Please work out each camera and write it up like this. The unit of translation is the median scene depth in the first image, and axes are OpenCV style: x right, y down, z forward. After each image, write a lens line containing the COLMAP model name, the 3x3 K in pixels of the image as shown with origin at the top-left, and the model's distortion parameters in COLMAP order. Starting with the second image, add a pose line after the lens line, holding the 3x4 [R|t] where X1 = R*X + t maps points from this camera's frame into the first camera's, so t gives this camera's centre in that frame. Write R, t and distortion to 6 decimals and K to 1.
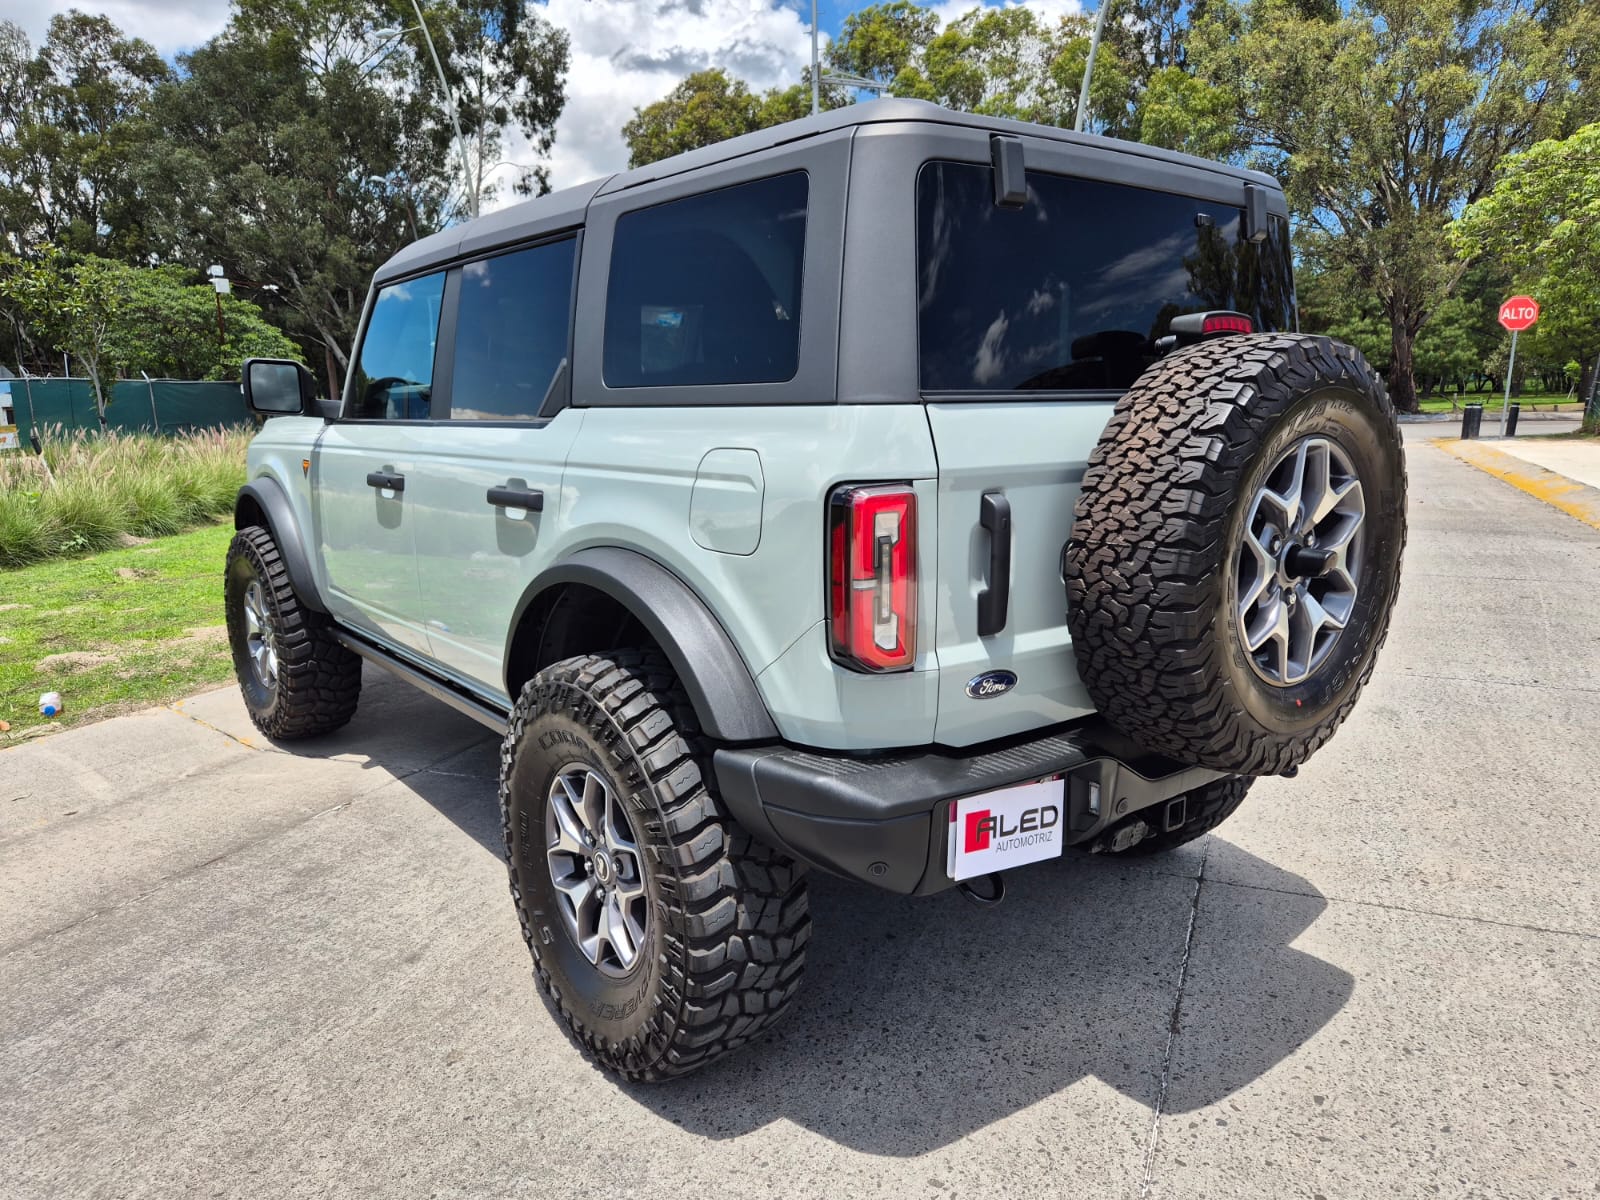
lens RADIAL K [[1072.8, 0, 803.3], [0, 1072.8, 619.0], [0, 0, 1]] dist [0.061465, -0.048403]
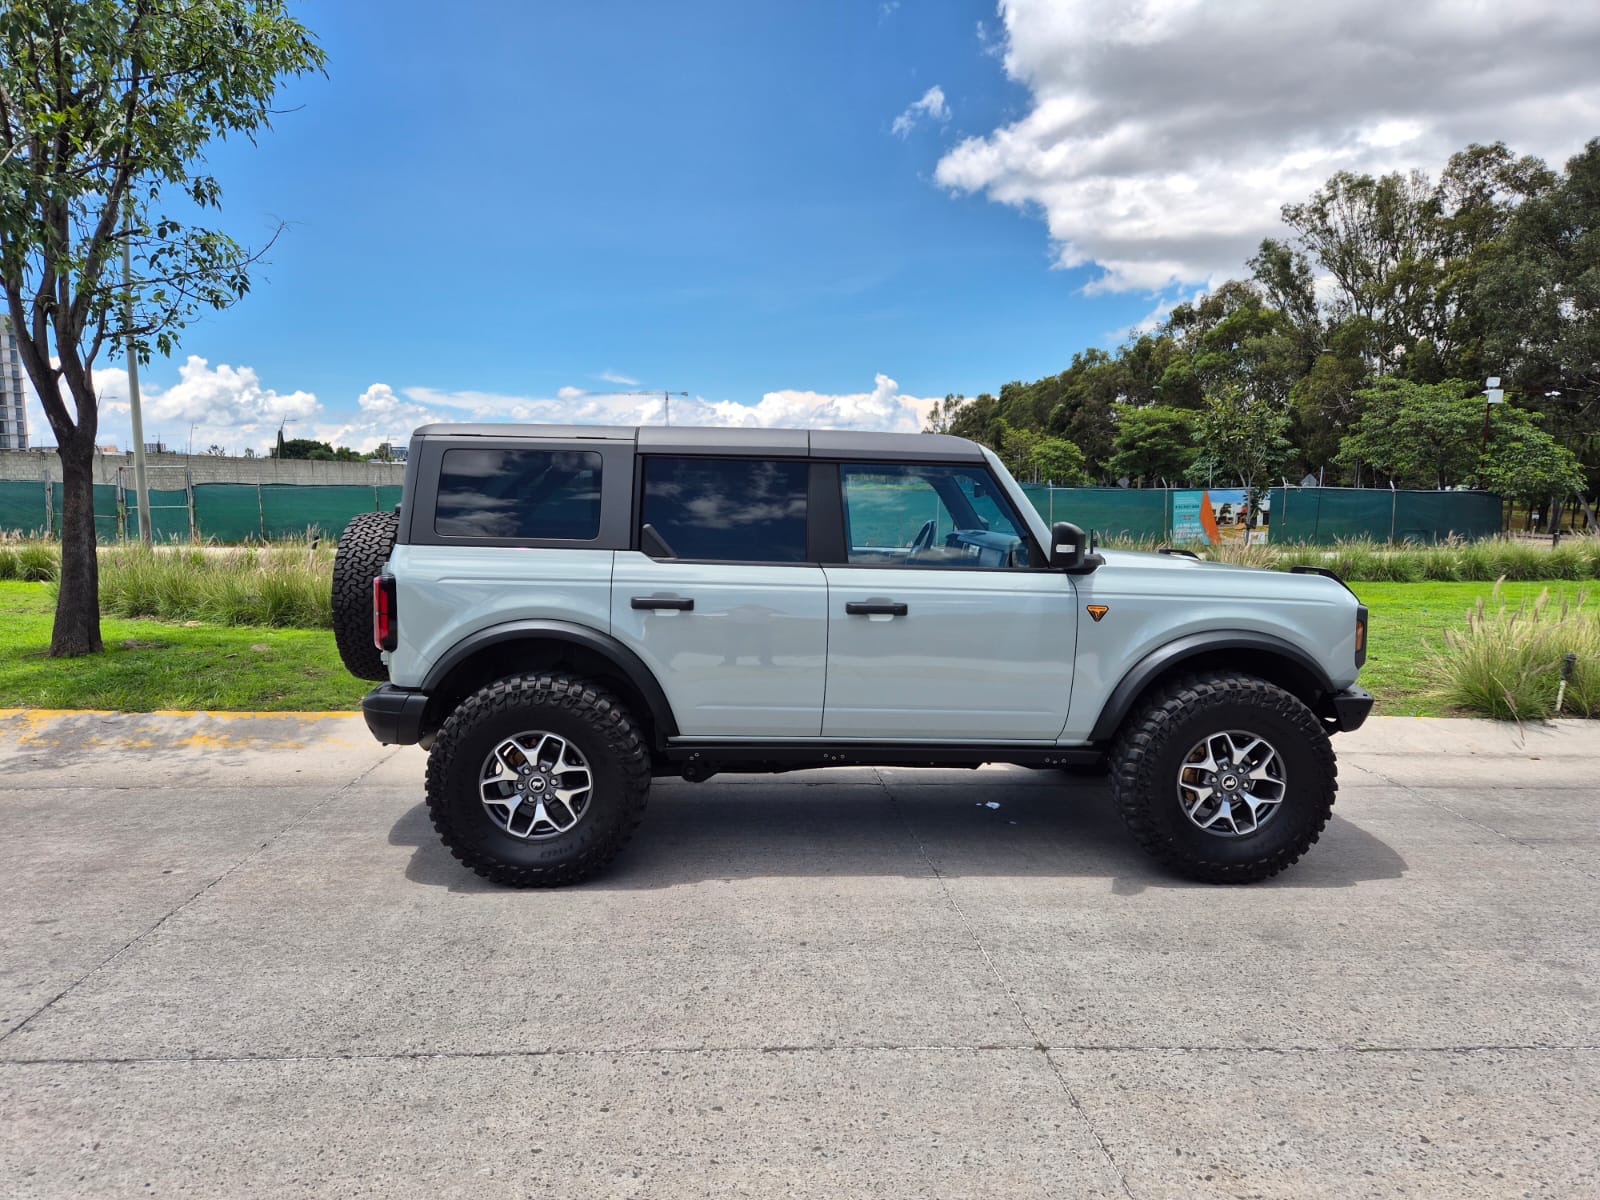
lens RADIAL K [[1072.8, 0, 791.5], [0, 1072.8, 620.7], [0, 0, 1]] dist [0.061465, -0.048403]
pose [[0.428448, 0.126173, -0.894714, 0.096397], [-0.205267, 0.977904, 0.039609, -0.012105], [0.879942, 0.166685, 0.444880, 0.024343]]
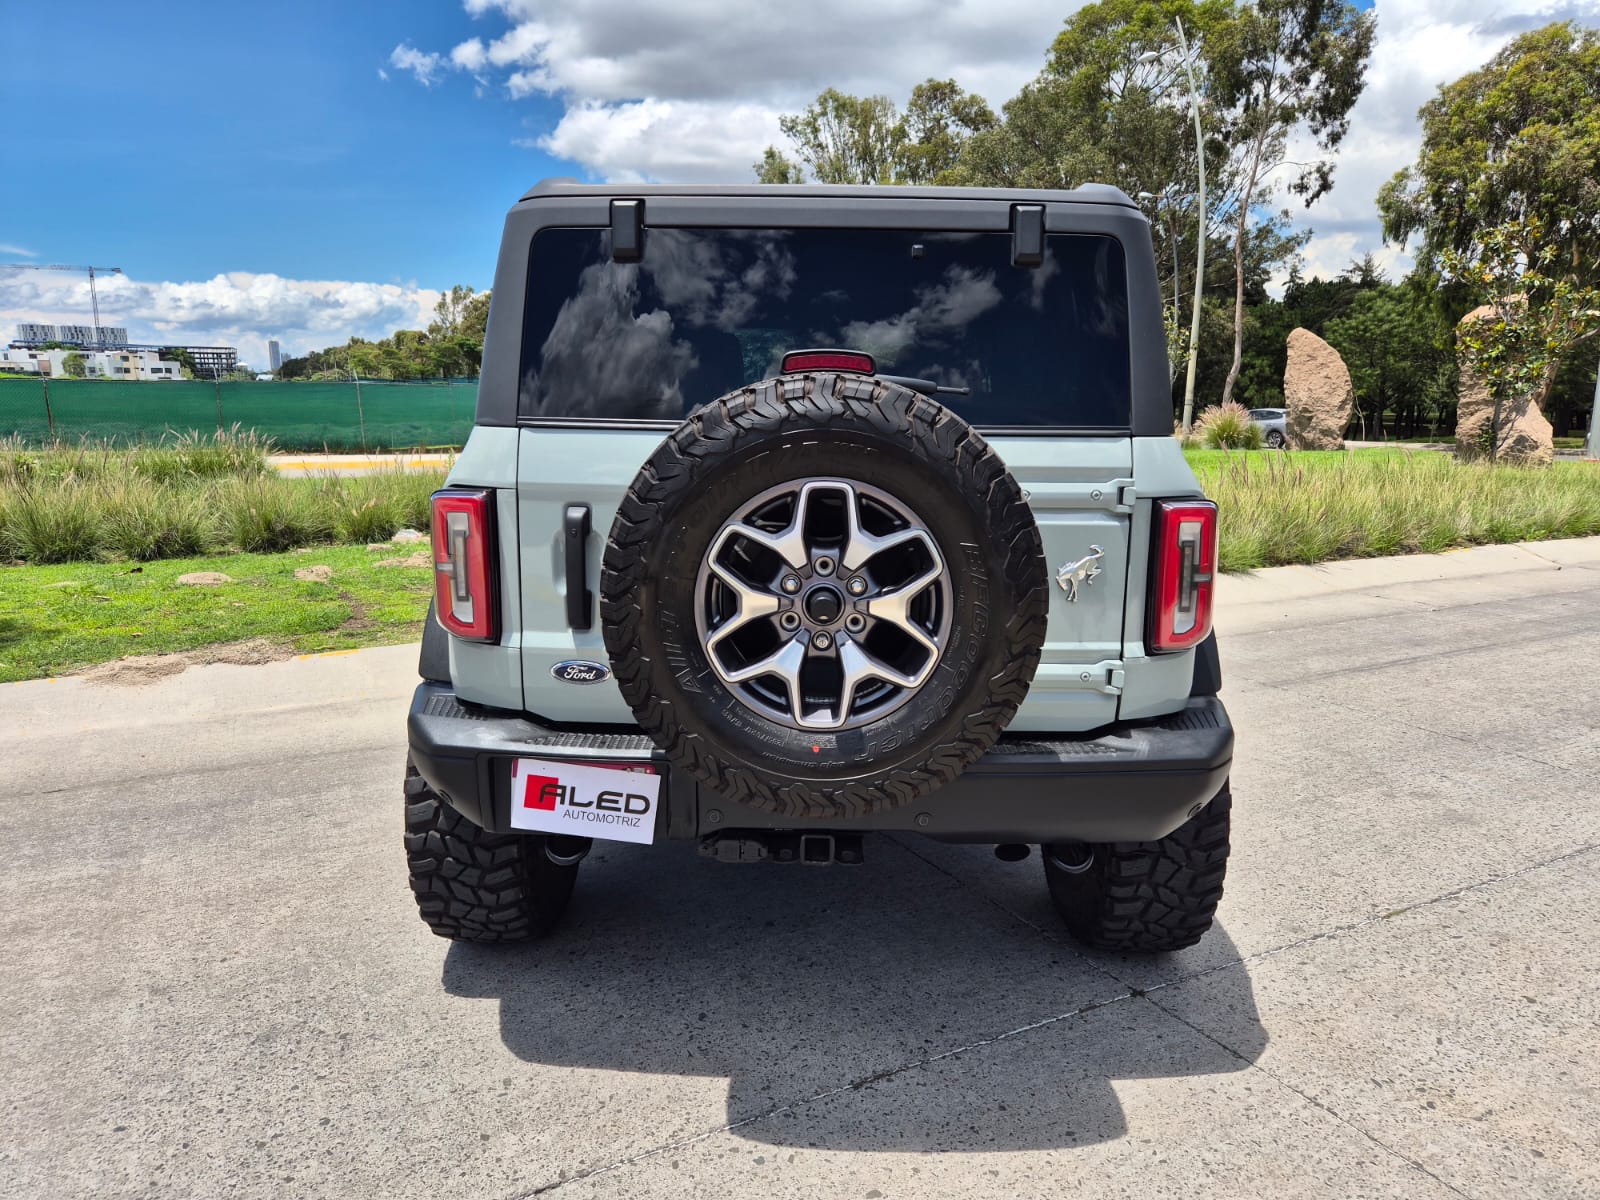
lens RADIAL K [[1072.8, 0, 800.6], [0, 1072.8, 601.8], [0, 0, 1]] dist [0.061465, -0.048403]
pose [[0.776805, 0.137814, -0.614476, 0.055413], [-0.150871, 0.988071, 0.030877, -0.004407], [0.611401, 0.068721, 0.788331, 0.012303]]
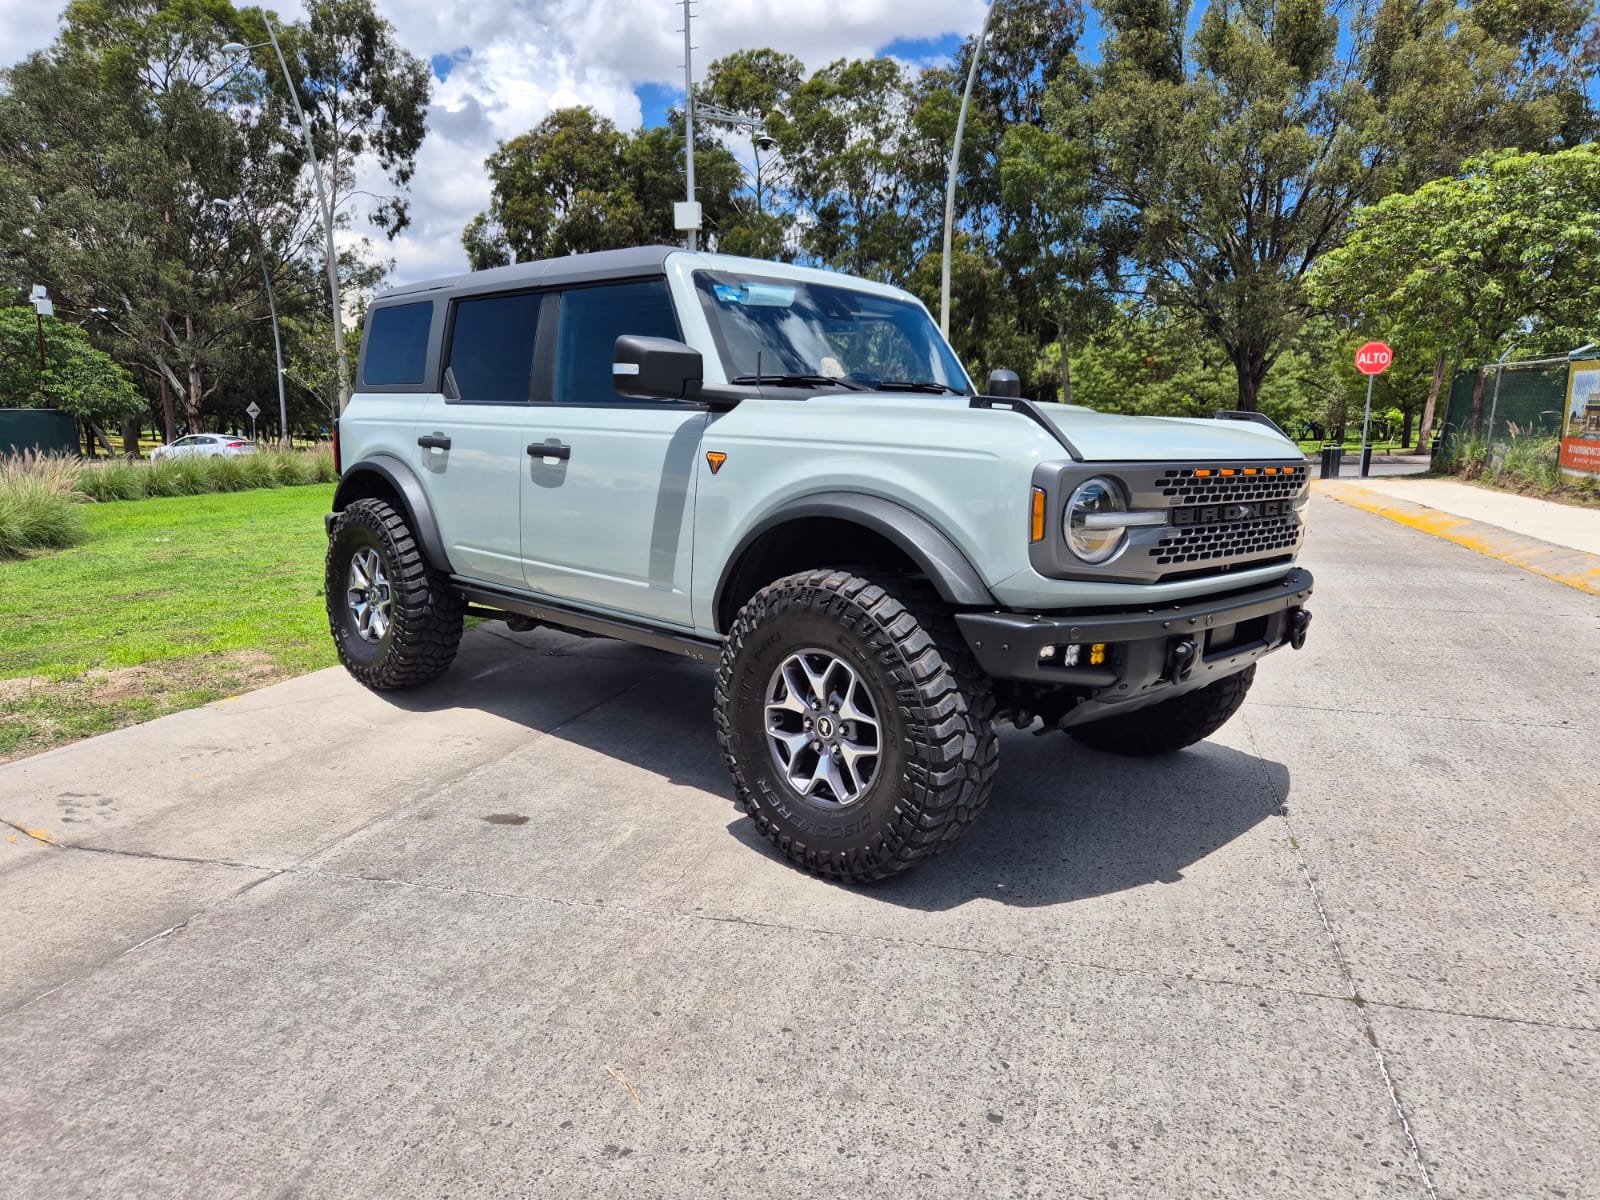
lens RADIAL K [[1072.8, 0, 777.8], [0, 1072.8, 608.7], [0, 0, 1]] dist [0.061465, -0.048403]
pose [[0.994605, -0.006199, 0.103552, -0.010131], [0.011007, 0.998884, -0.045924, -0.000397], [-0.103151, 0.046816, 0.993563, 0.023167]]
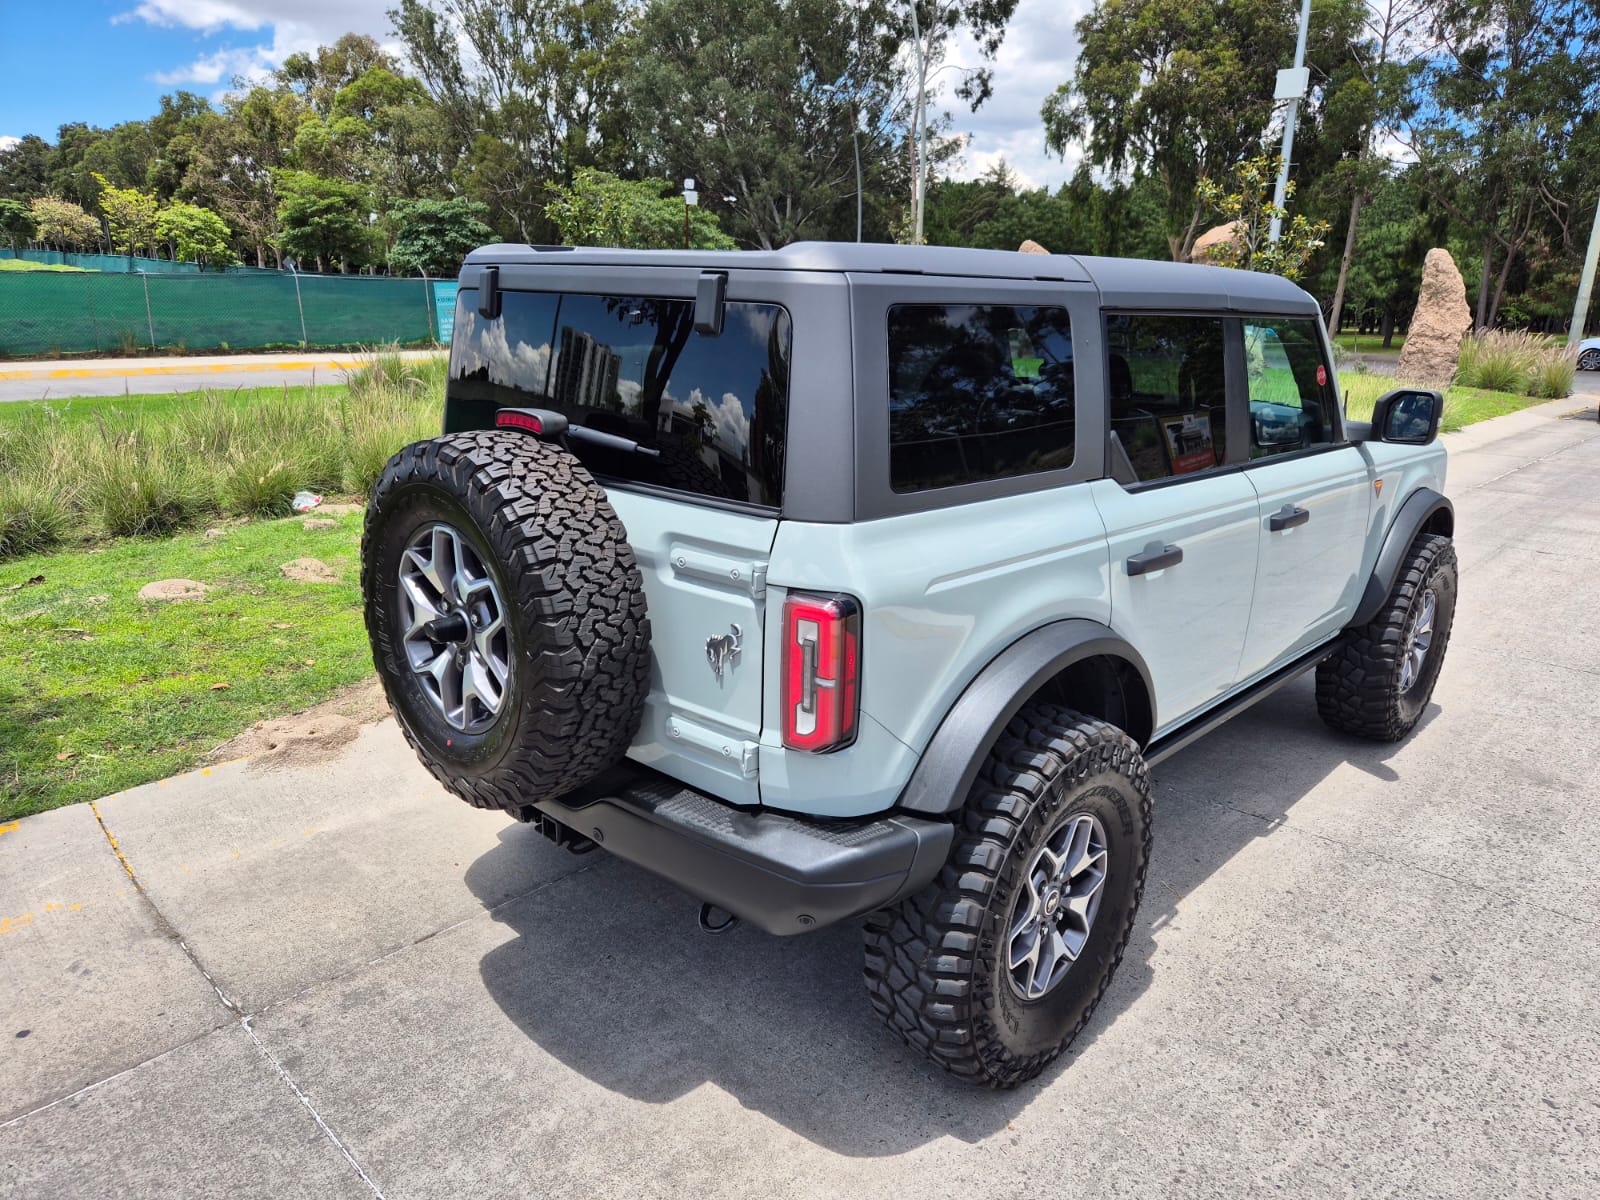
lens RADIAL K [[1072.8, 0, 807.8], [0, 1072.8, 611.5], [0, 0, 1]] dist [0.061465, -0.048403]
pose [[0.938012, 0.132752, -0.320172, -0.015469], [-0.107727, 0.989657, 0.094728, -0.007193], [0.329435, -0.054365, 0.942612, -0.013953]]
